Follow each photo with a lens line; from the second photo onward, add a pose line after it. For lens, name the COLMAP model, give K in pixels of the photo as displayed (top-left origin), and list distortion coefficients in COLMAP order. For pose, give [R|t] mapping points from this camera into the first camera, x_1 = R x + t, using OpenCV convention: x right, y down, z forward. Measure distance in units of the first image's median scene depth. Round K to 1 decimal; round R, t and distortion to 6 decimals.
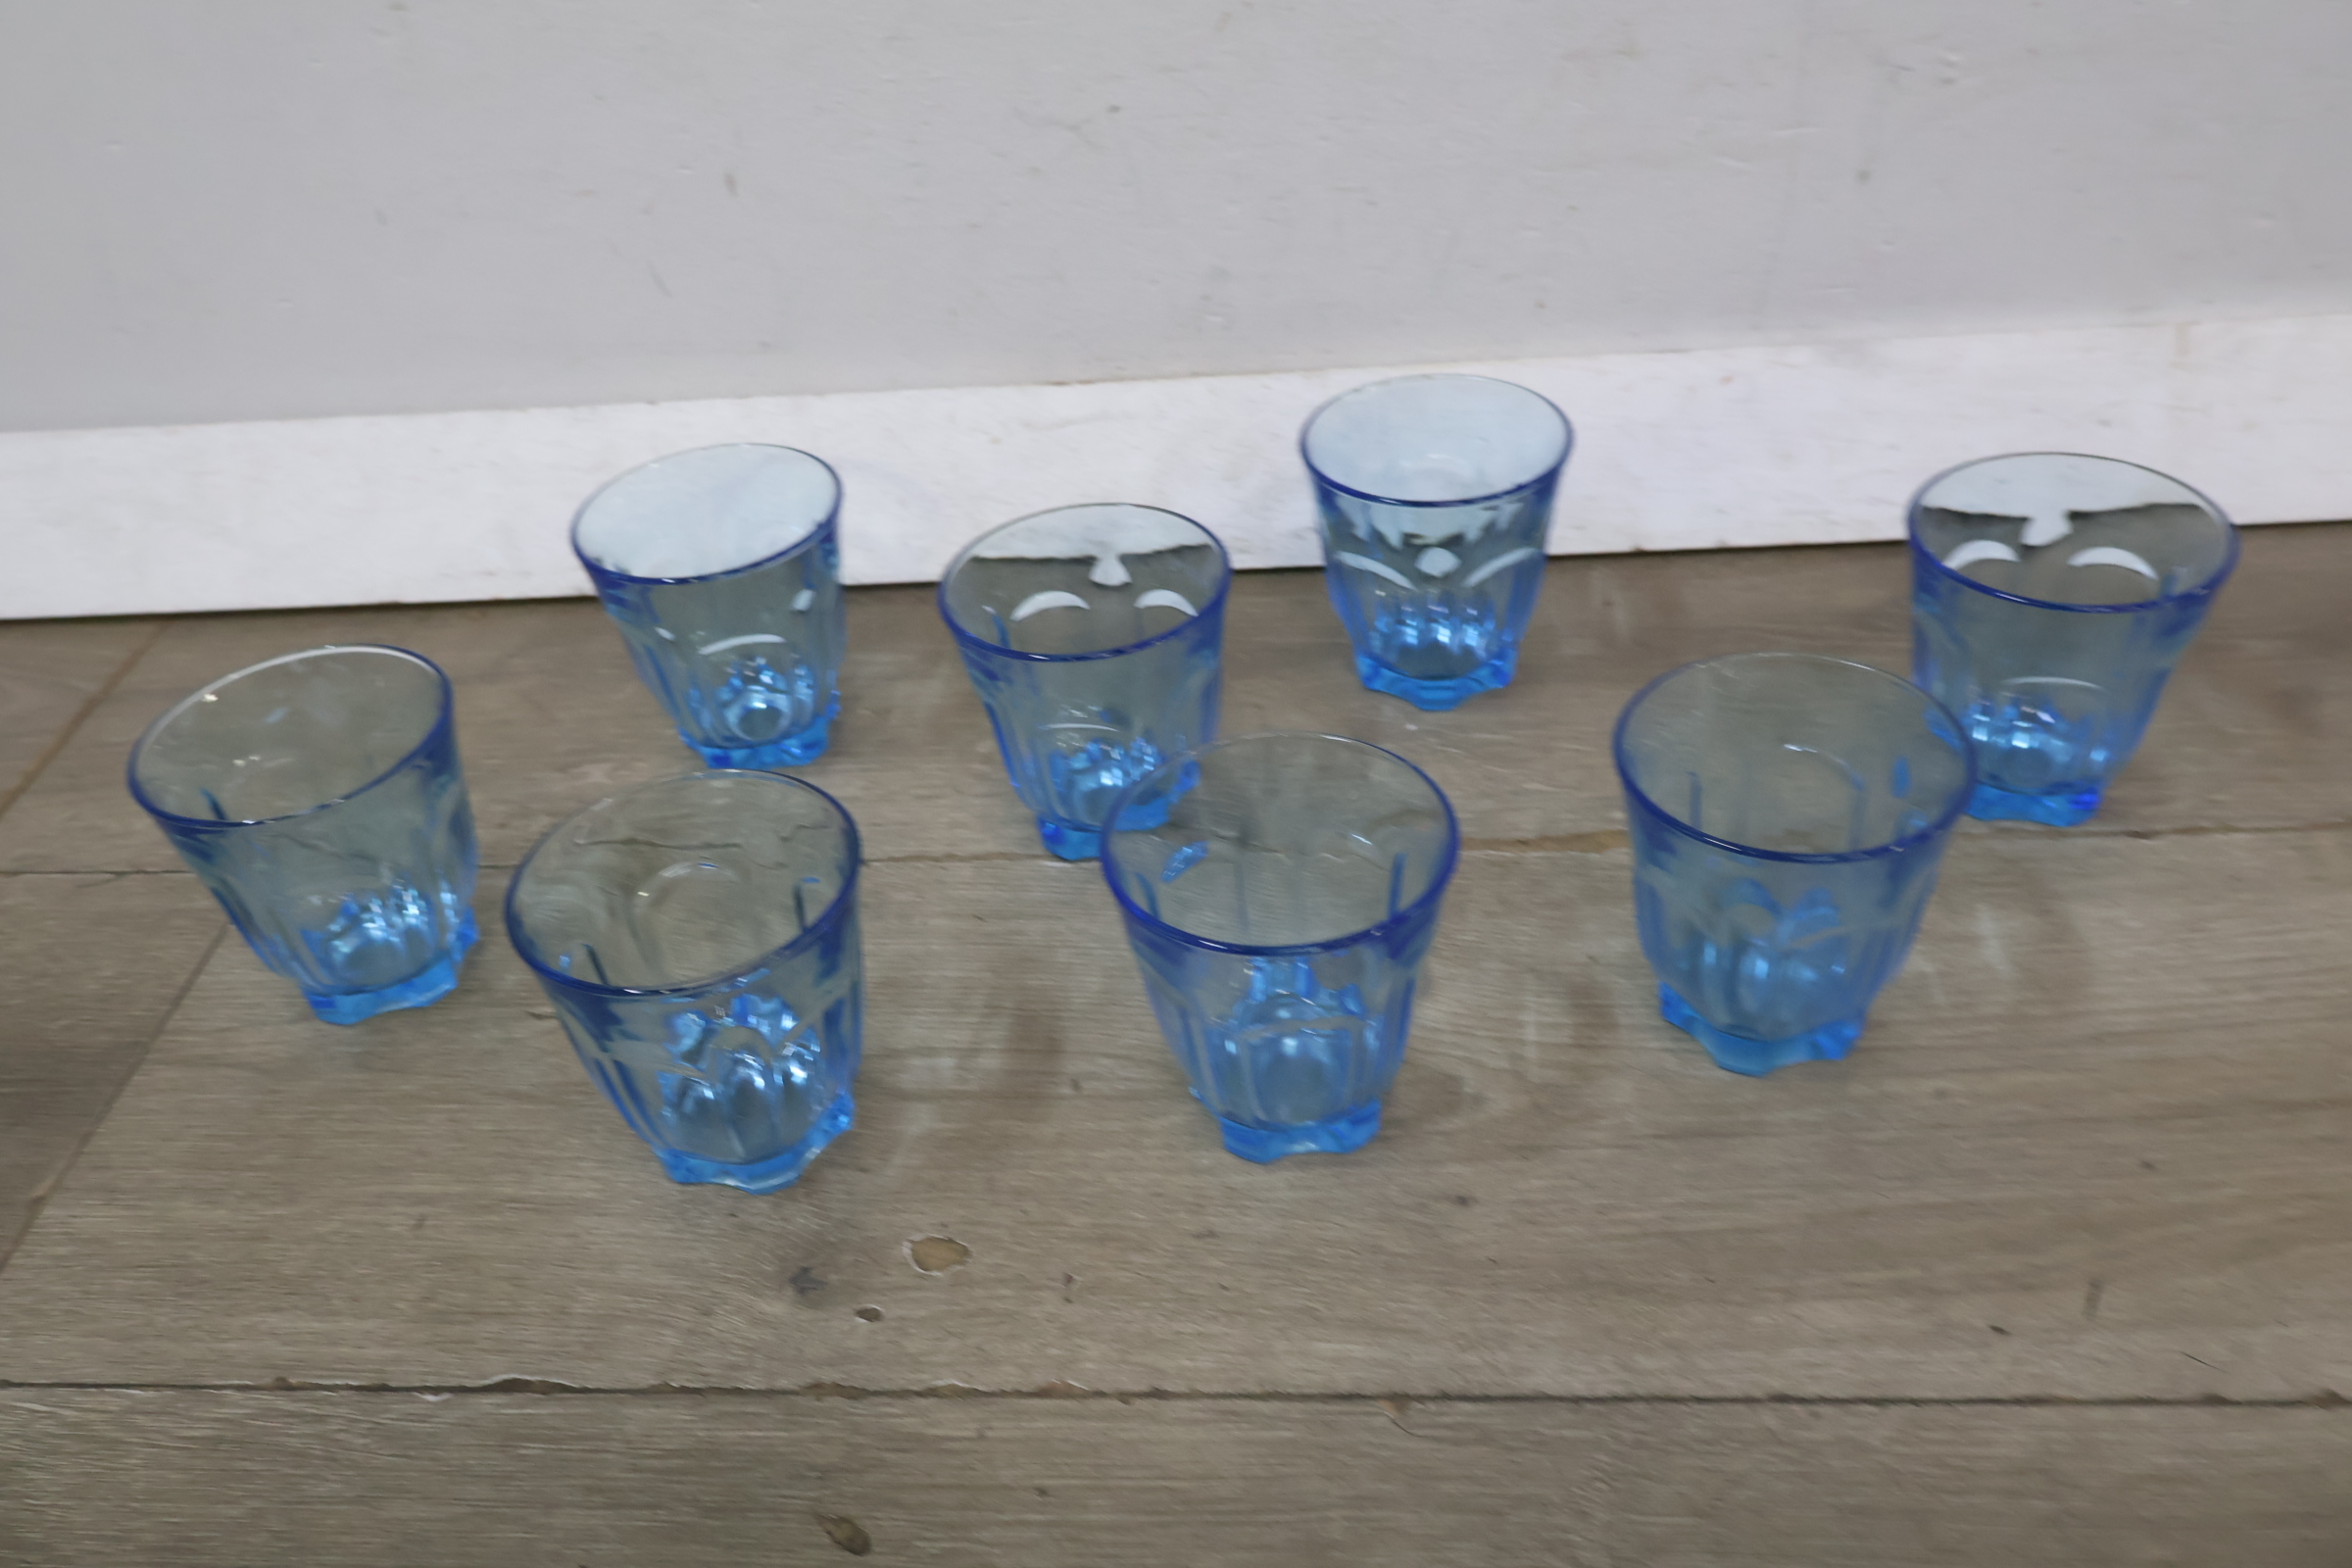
lens RADIAL K [[2081.0, 0, 1163.8], [0, 2081.0, 791.1], [0, 0, 1]] dist [0.006651, 0.014016]
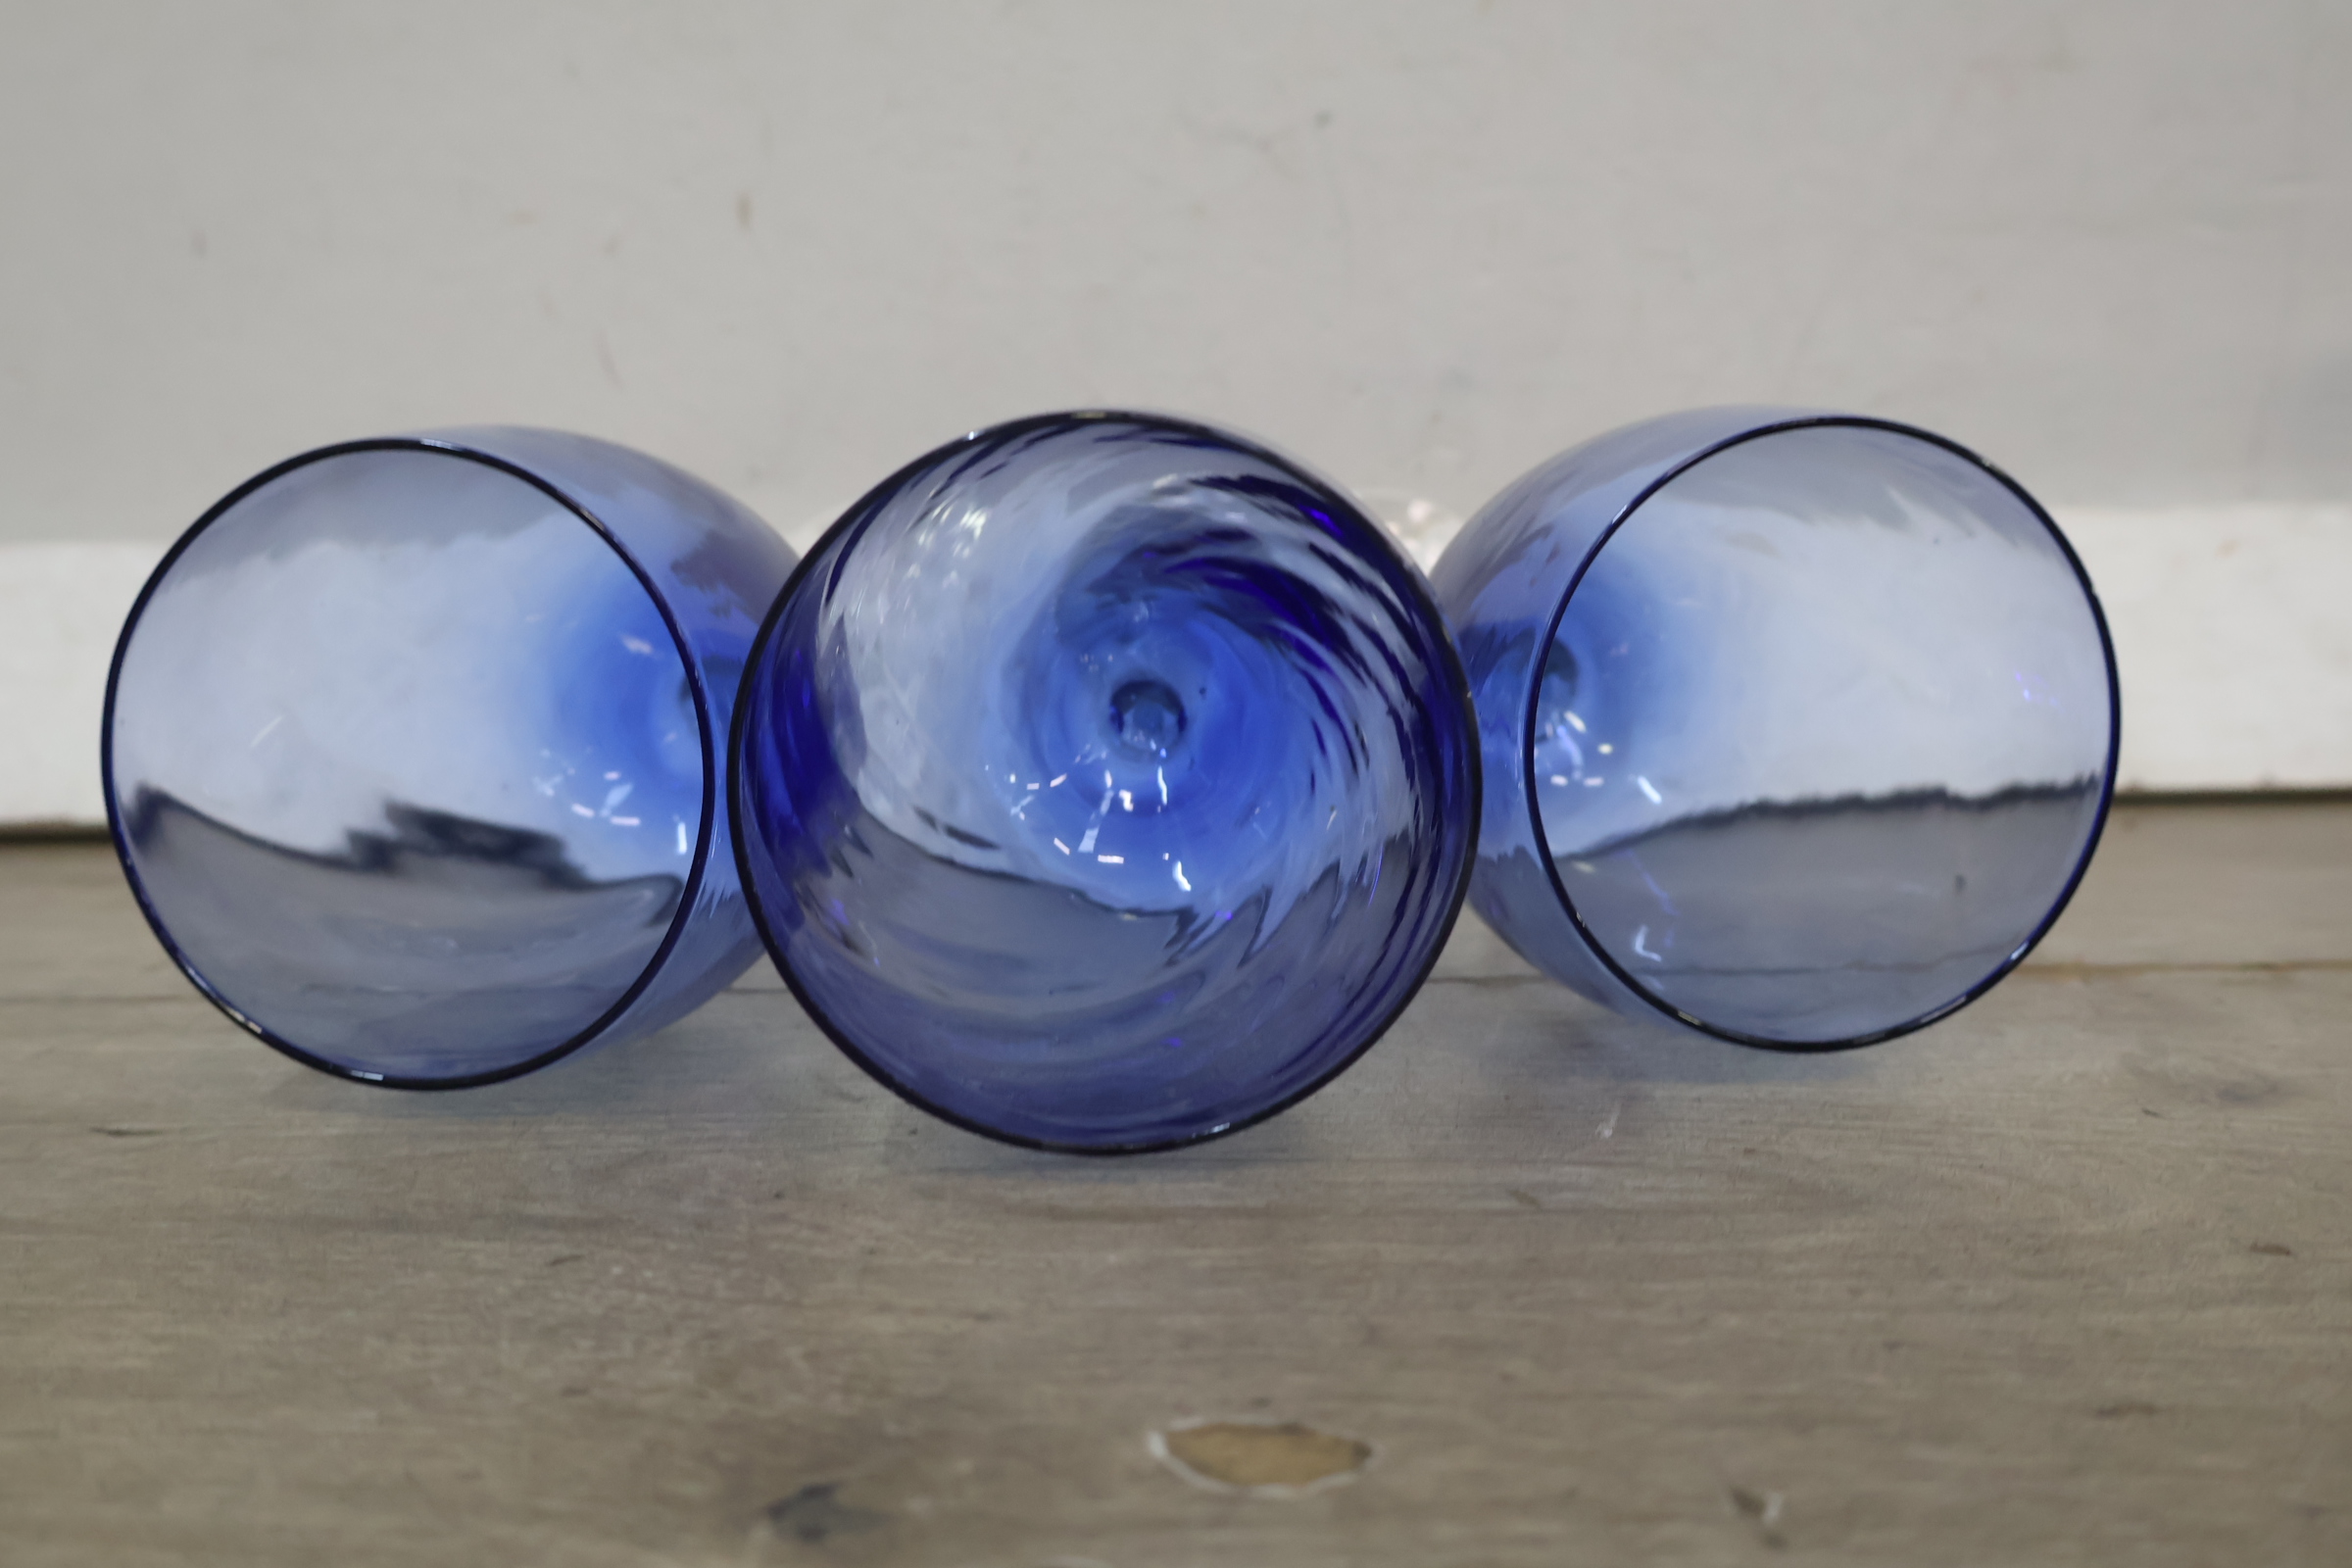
lens RADIAL K [[2081.0, 0, 1166.9], [0, 2081.0, 816.4], [0, 0, 1]] dist [0.006651, 0.014016]
pose [[0.996131, 0.056736, 0.067106, -0.146199], [-0.017250, 0.875037, -0.483749, 0.284035], [-0.086166, 0.480720, 0.872631, 0.684606]]
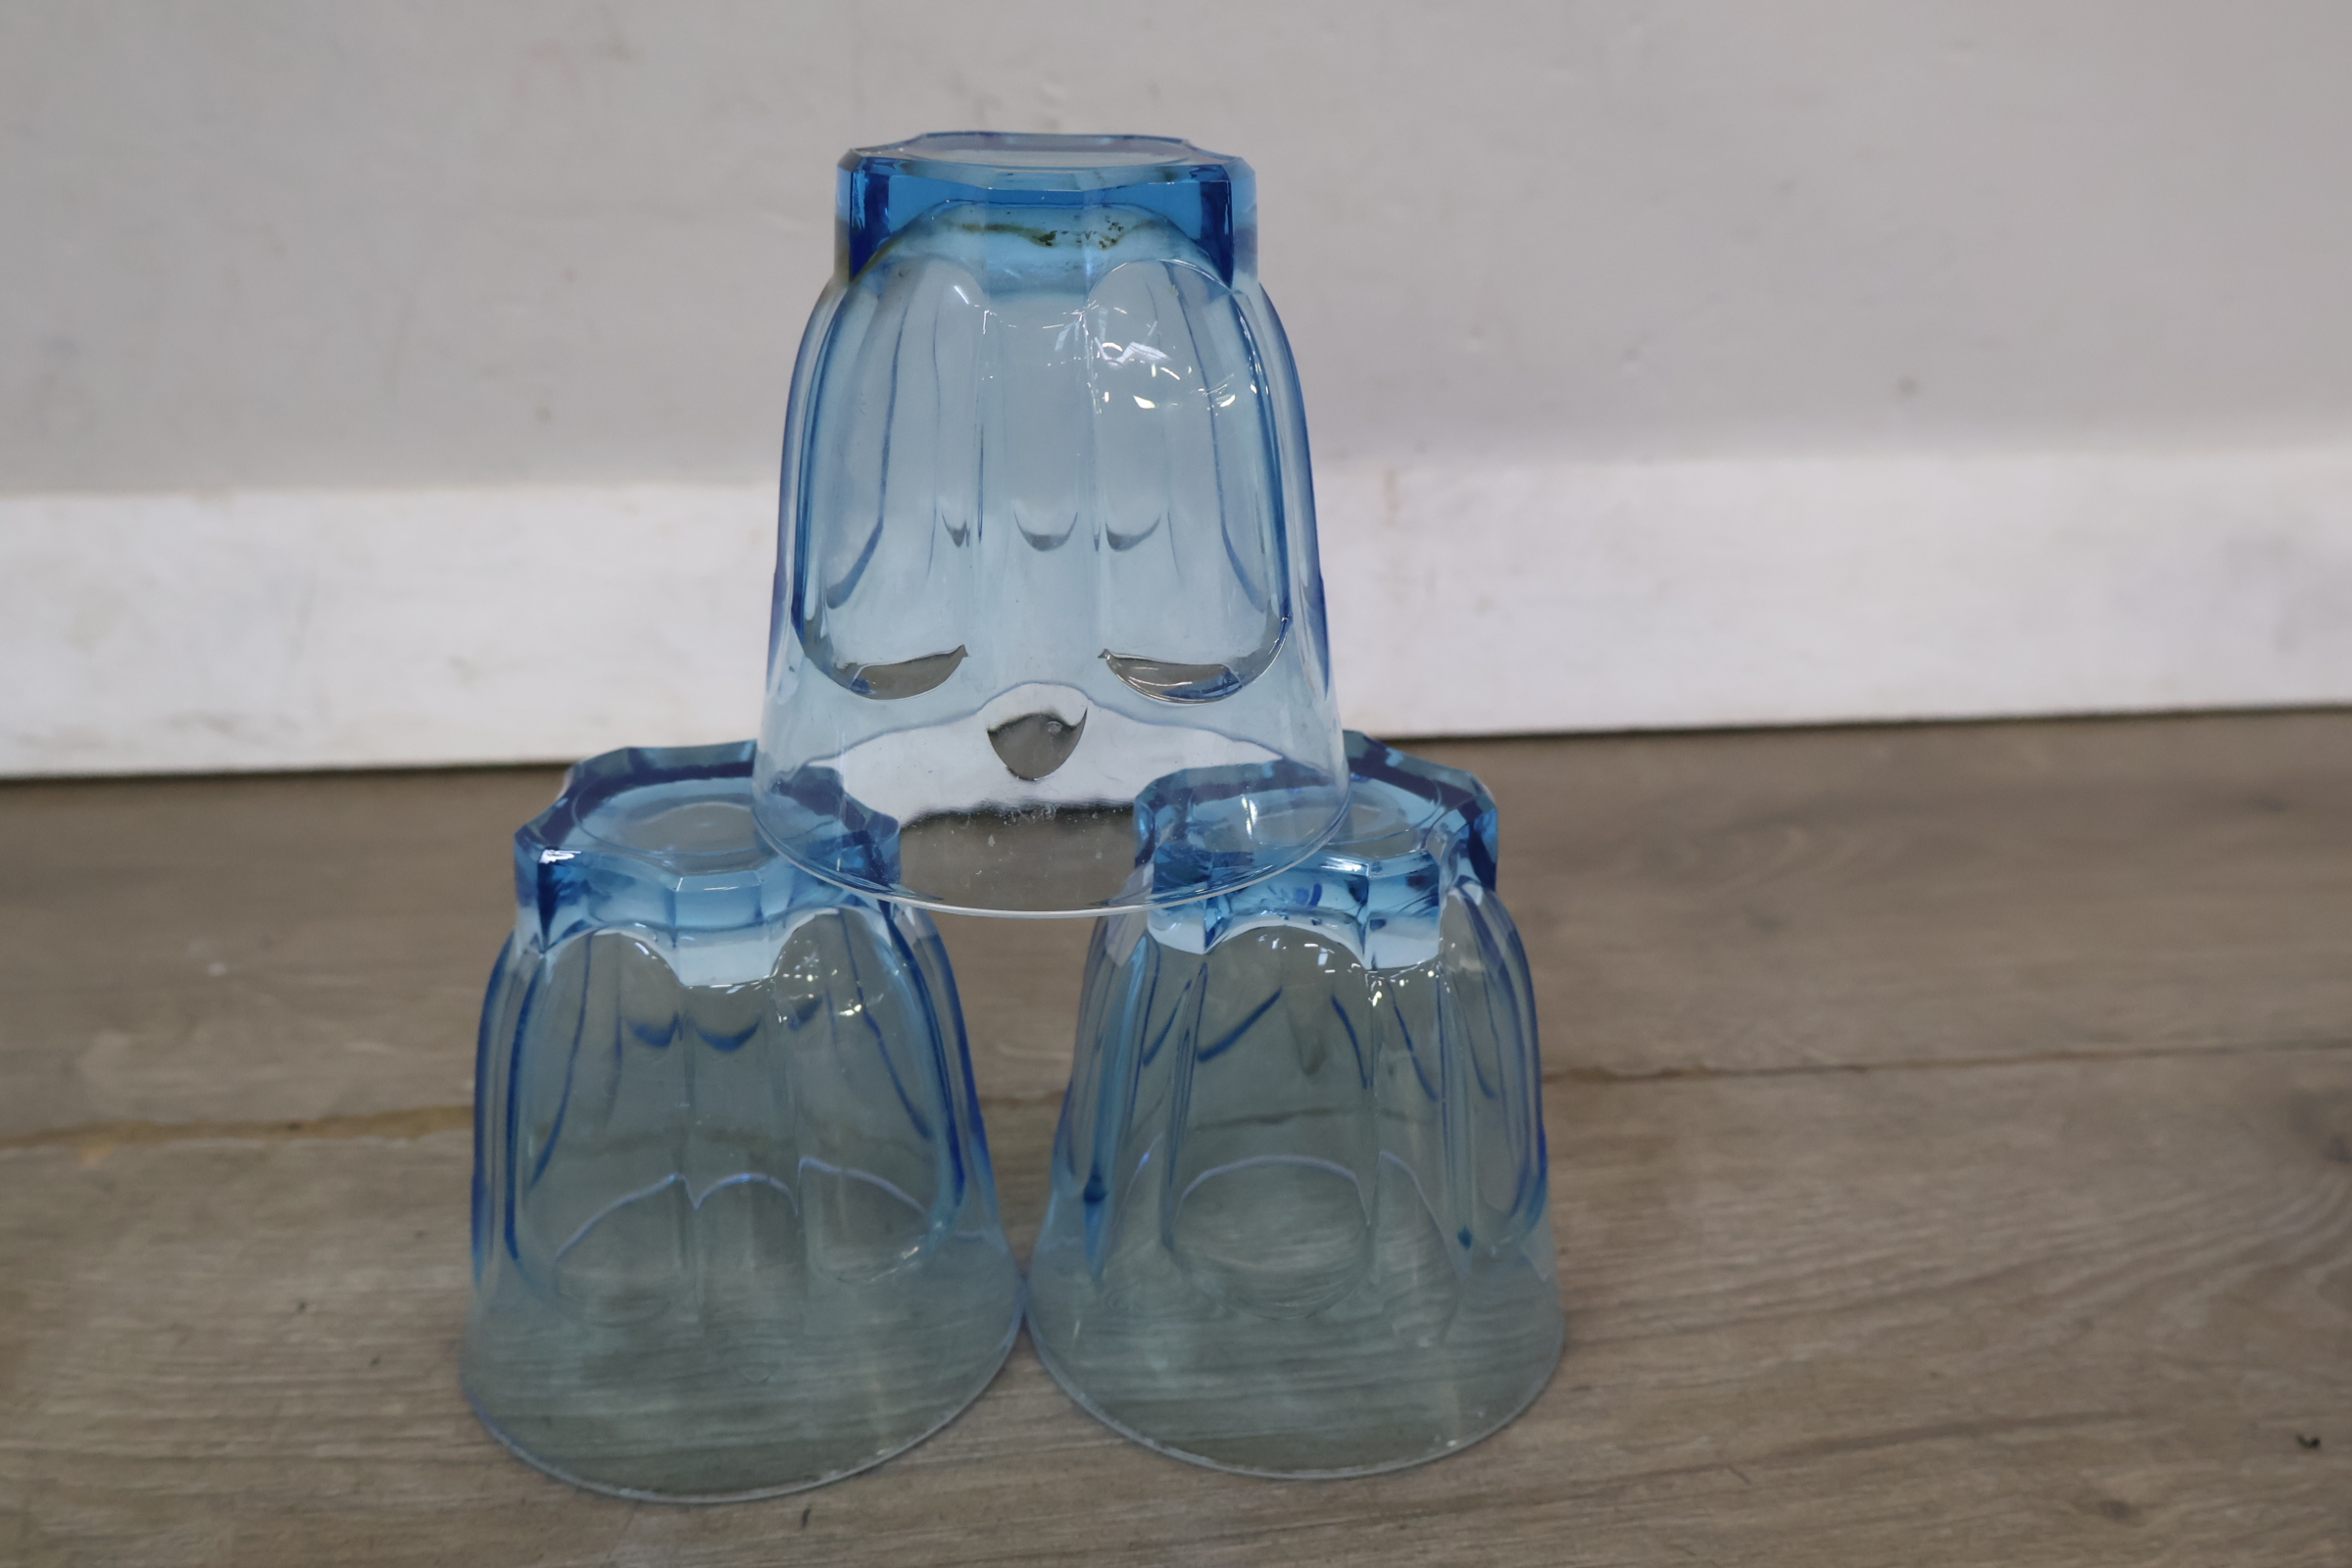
lens RADIAL K [[2081.0, 0, 1162.3], [0, 2081.0, 797.0], [0, 0, 1]] dist [0.006651, 0.014016]
pose [[0.982437, 0.023969, 0.185048, 0.364129], [0.020412, 0.971958, -0.234268, 0.093198], [-0.185474, 0.233930, 0.954398, 0.430755]]
